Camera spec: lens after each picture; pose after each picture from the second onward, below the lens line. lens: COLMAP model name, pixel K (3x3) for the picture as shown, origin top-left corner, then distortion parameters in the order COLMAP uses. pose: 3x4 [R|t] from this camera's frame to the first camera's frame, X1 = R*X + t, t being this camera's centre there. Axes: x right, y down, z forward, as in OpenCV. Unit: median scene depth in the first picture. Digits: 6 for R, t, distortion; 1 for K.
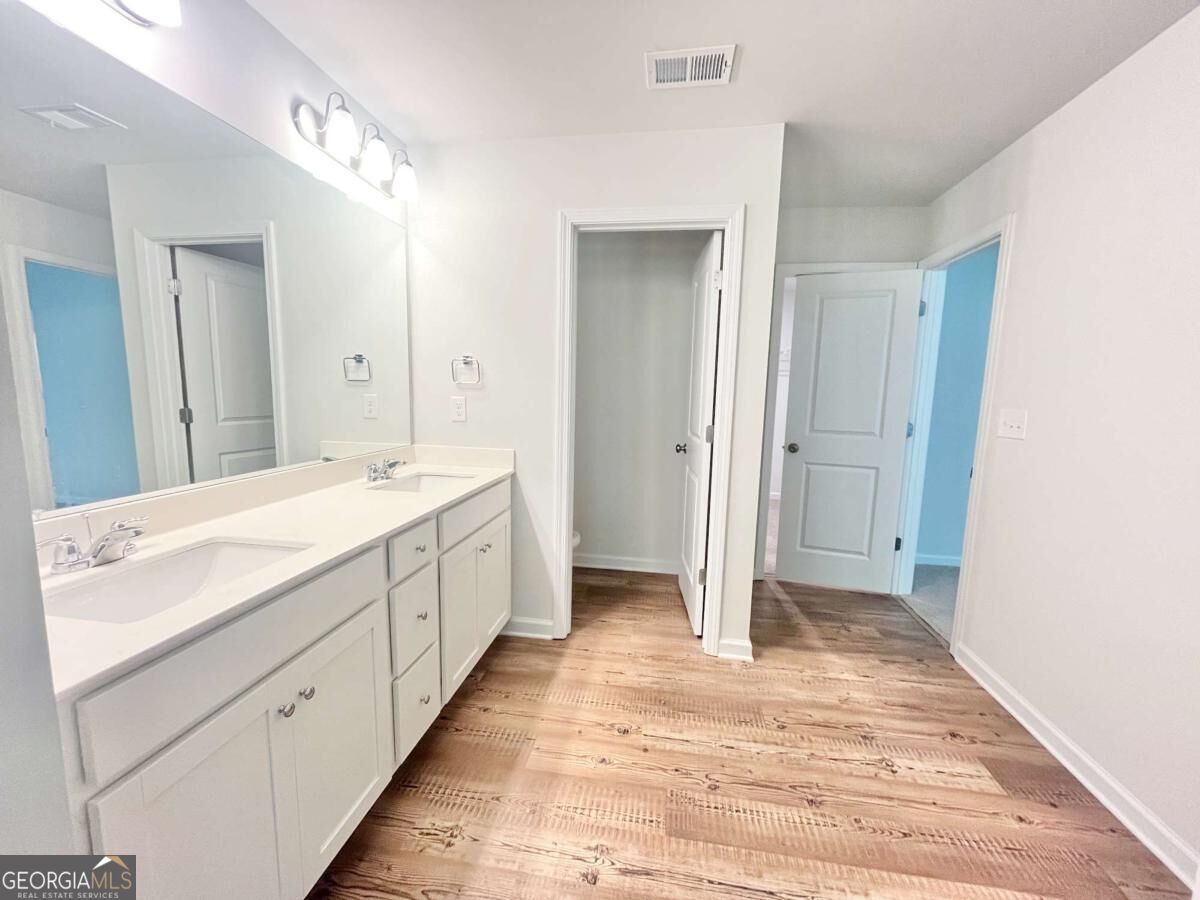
lens RADIAL K [[485.1, 0, 598.6], [0, 485.1, 450.8], [0, 0, 1]] dist [-0.001661, -0.000279]
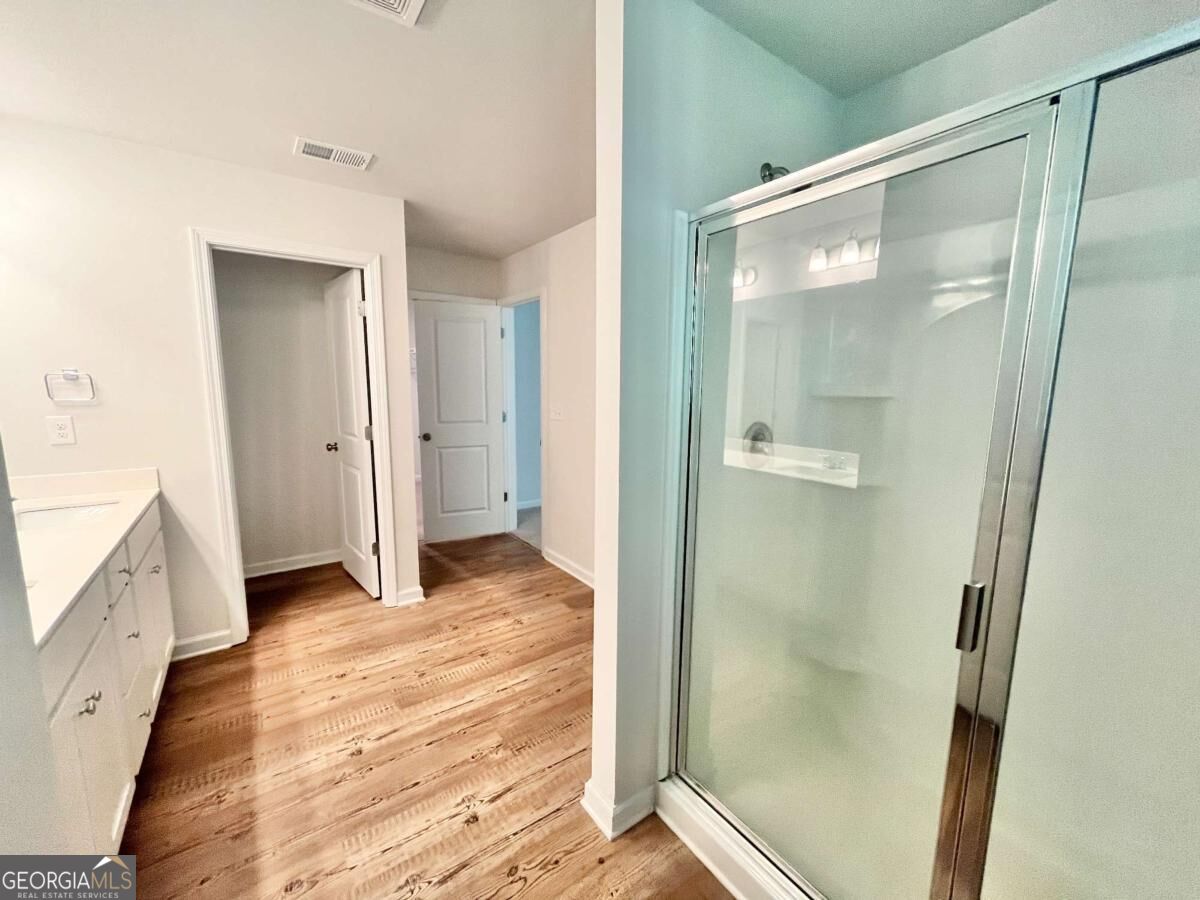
lens RADIAL K [[485.1, 0, 598.6], [0, 485.1, 450.8], [0, 0, 1]] dist [-0.001661, -0.000279]
pose [[0.712420, -0.116278, 0.692053, -0.231133], [0.096032, 0.993053, 0.067993, -0.019035], [-0.695151, 0.018020, 0.718638, -0.317020]]
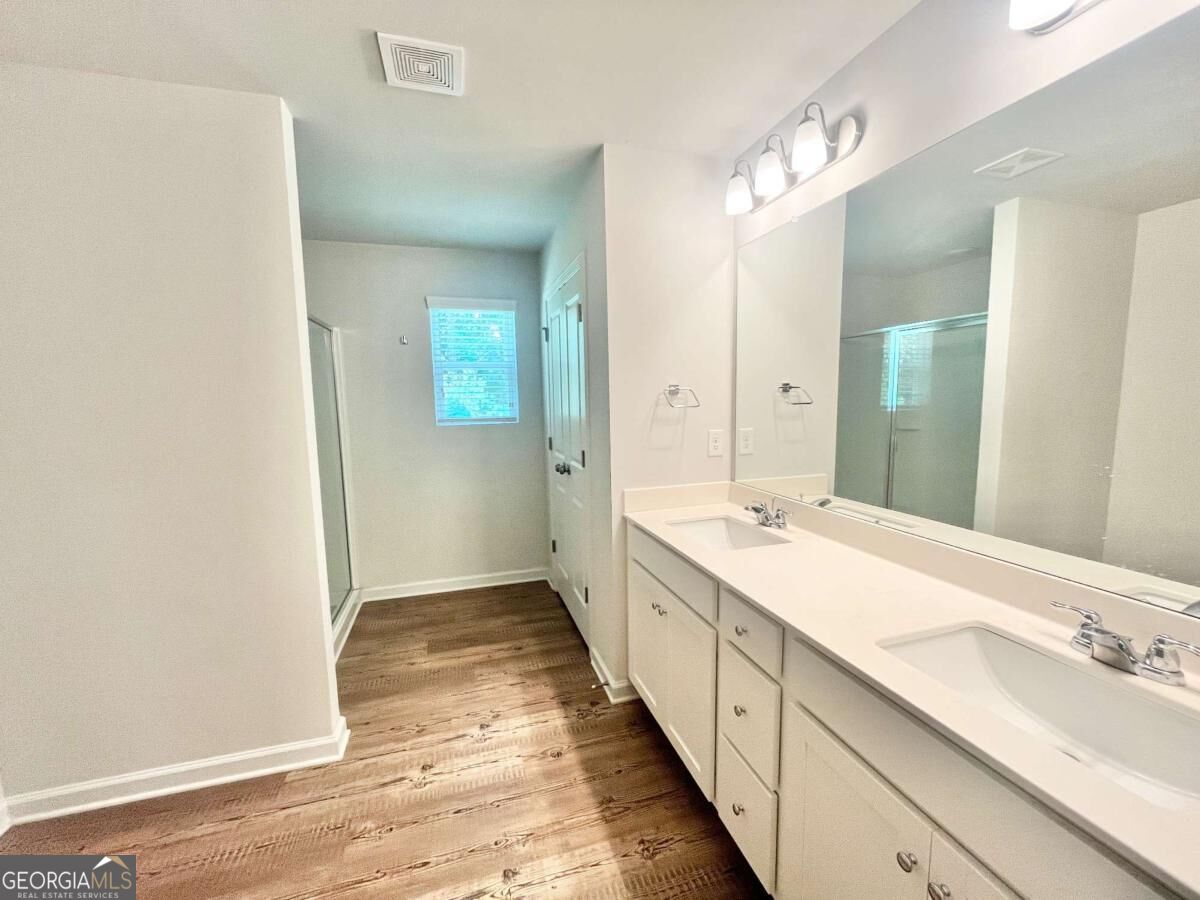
lens RADIAL K [[485.1, 0, 598.6], [0, 485.1, 450.8], [0, 0, 1]] dist [-0.001661, -0.000279]
pose [[-0.900281, 0.043610, -0.433120, 0.139804], [-0.057094, 0.974545, 0.216799, -0.185712], [0.431550, 0.219908, -0.874874, 1.082875]]
